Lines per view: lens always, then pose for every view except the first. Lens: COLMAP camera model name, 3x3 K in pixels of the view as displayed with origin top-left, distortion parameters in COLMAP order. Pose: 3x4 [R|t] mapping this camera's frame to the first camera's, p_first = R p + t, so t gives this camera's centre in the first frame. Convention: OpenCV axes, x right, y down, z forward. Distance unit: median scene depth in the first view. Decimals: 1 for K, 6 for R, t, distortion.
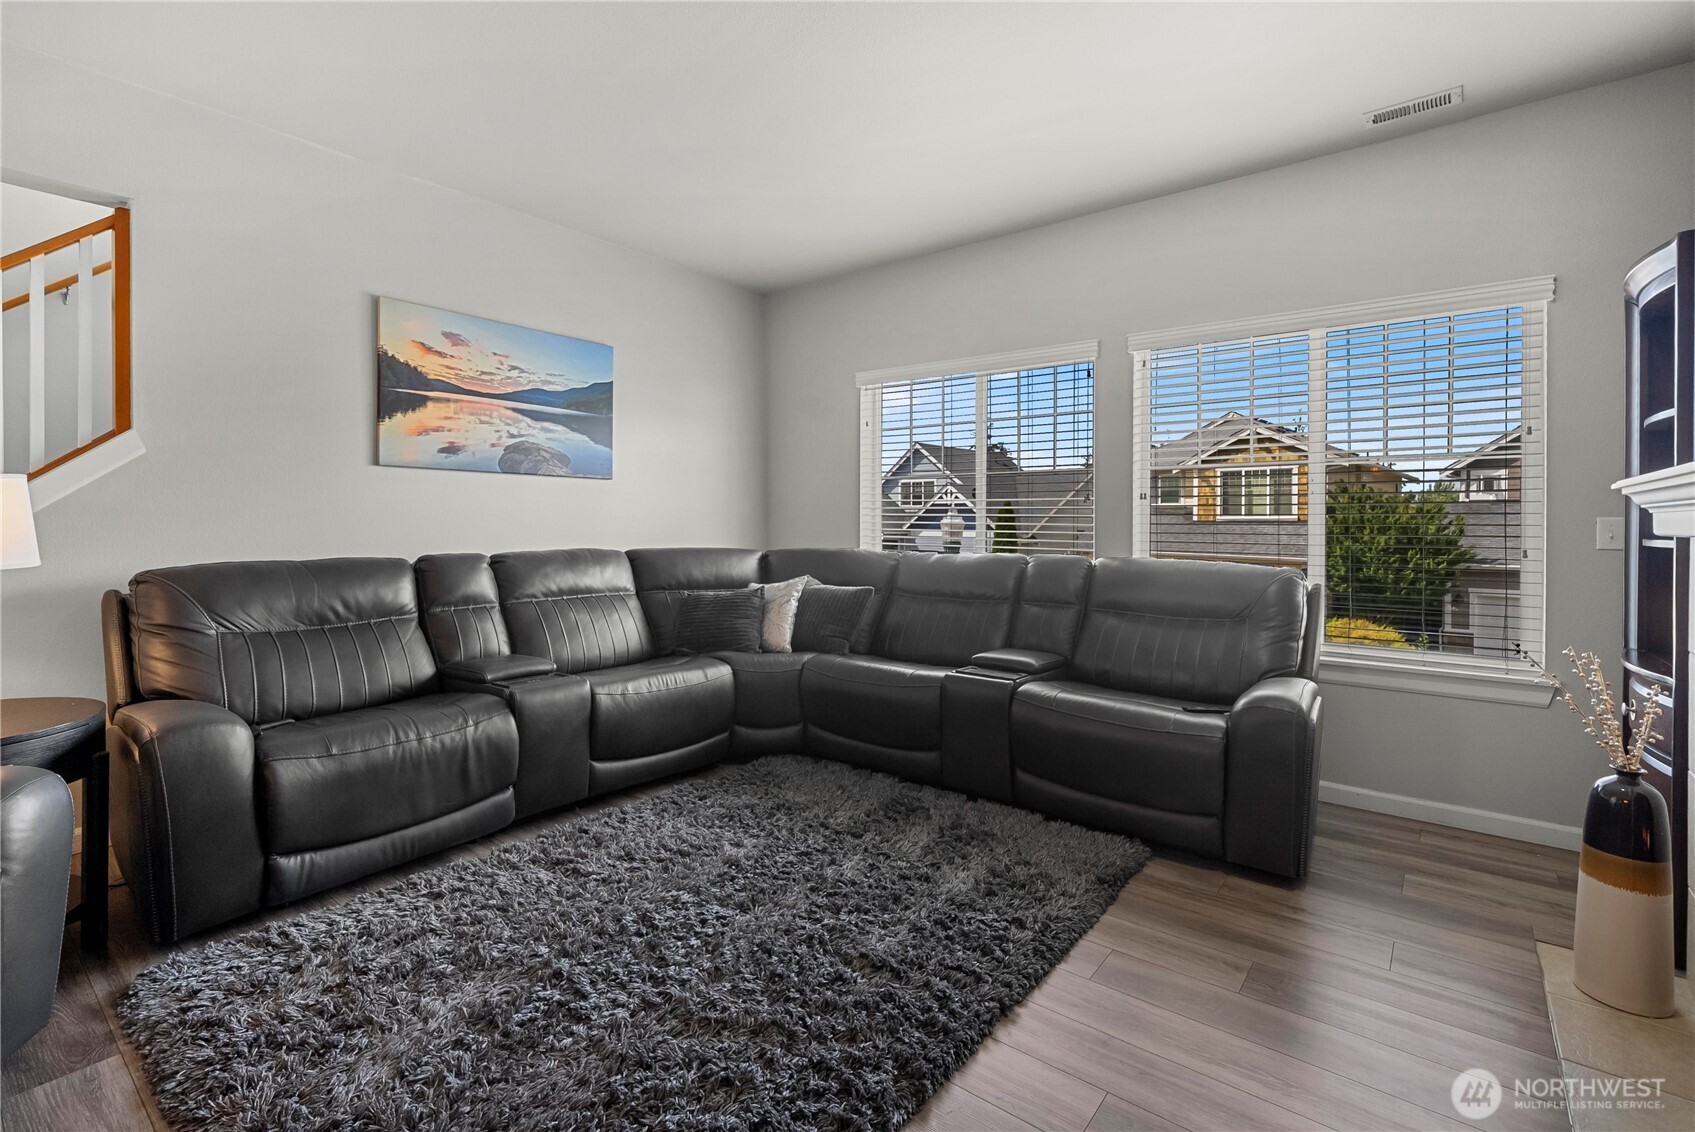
lens RADIAL K [[773.5, 0, 923.9], [0, 773.5, 530.7], [0, 0, 1]] dist [-0.000611, 0.000053]
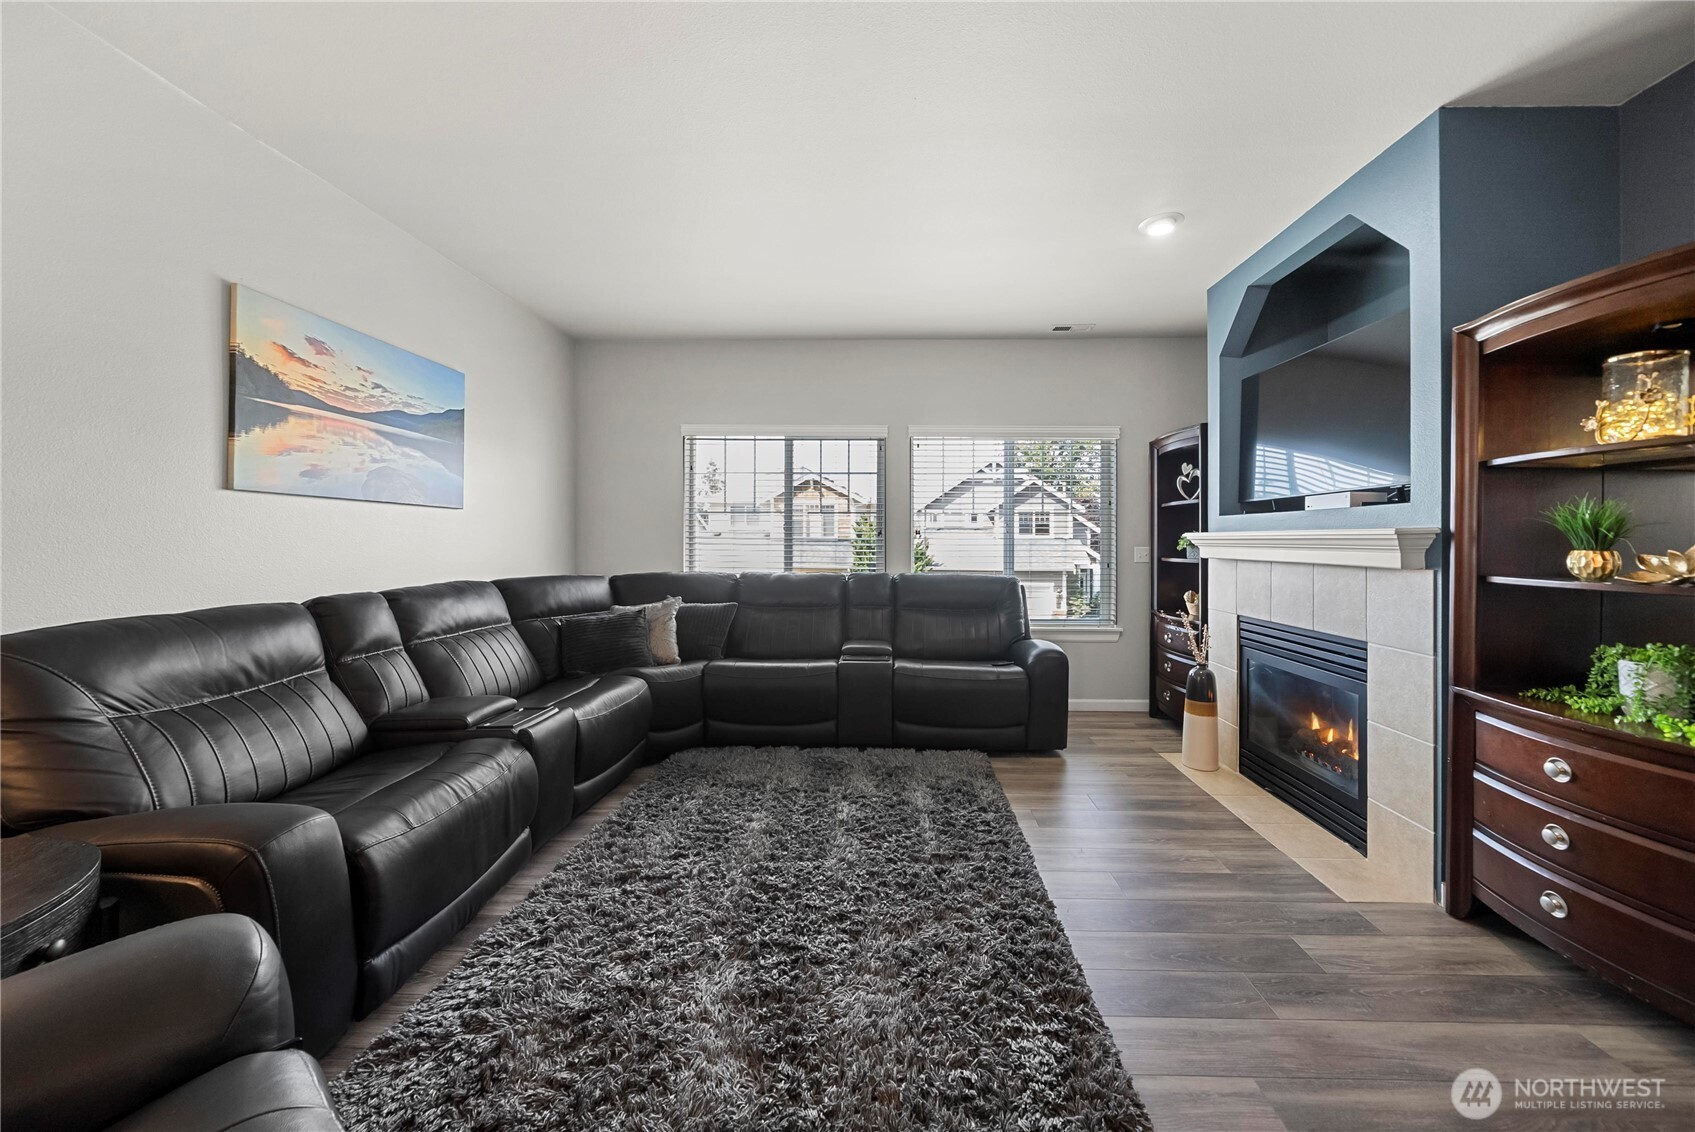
lens RADIAL K [[597.4, 0, 902.1], [0, 597.4, 539.9], [0, 0, 1]] dist [-0.002137, -0.000240]
pose [[0.806170, 0.000241, 0.591683, -0.484552], [0.004184, 0.999973, -0.006108, -0.024030], [-0.591669, 0.007400, 0.806147, 0.074975]]
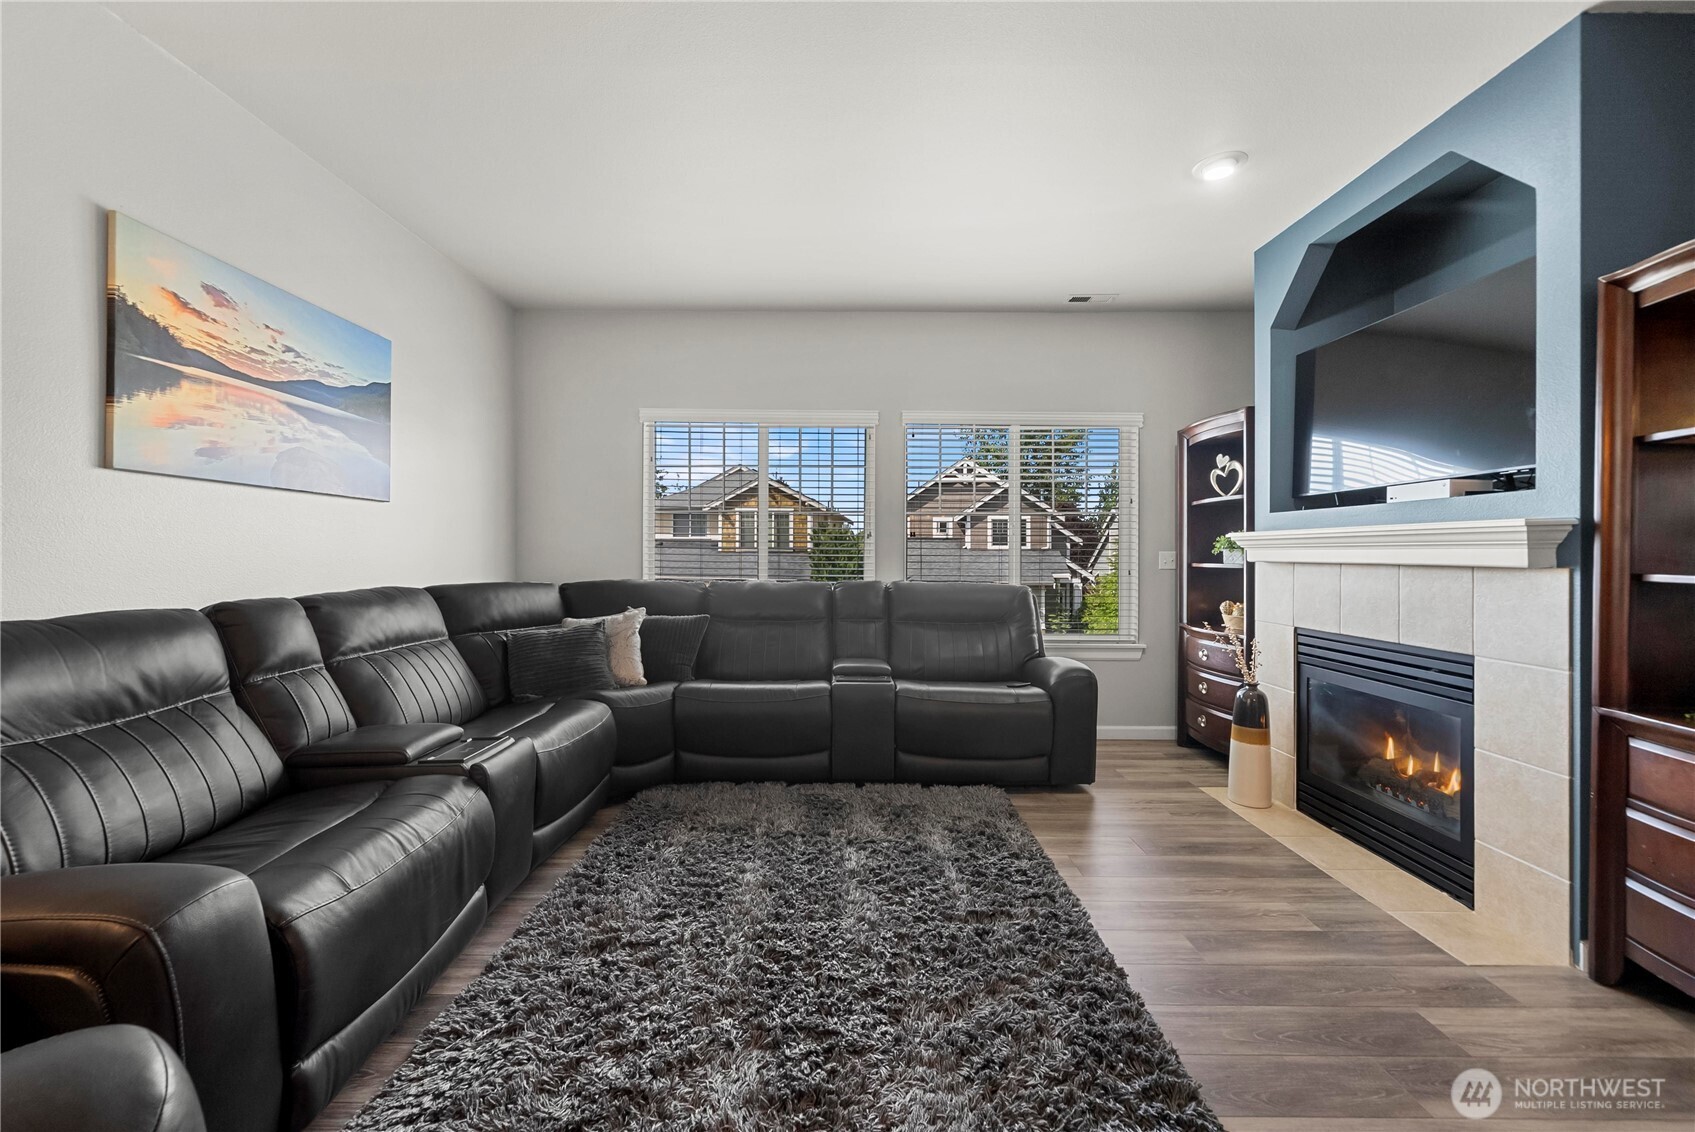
lens RADIAL K [[659.3, 0, 866.7], [0, 659.3, 553.9], [0, 0, 1]] dist [-0.000995, 0.000642]
pose [[0.797346, -0.001421, 0.603521, -0.508326], [0.004745, 0.999981, -0.003914, -0.006803], [-0.603504, 0.005985, 0.797338, 0.163750]]
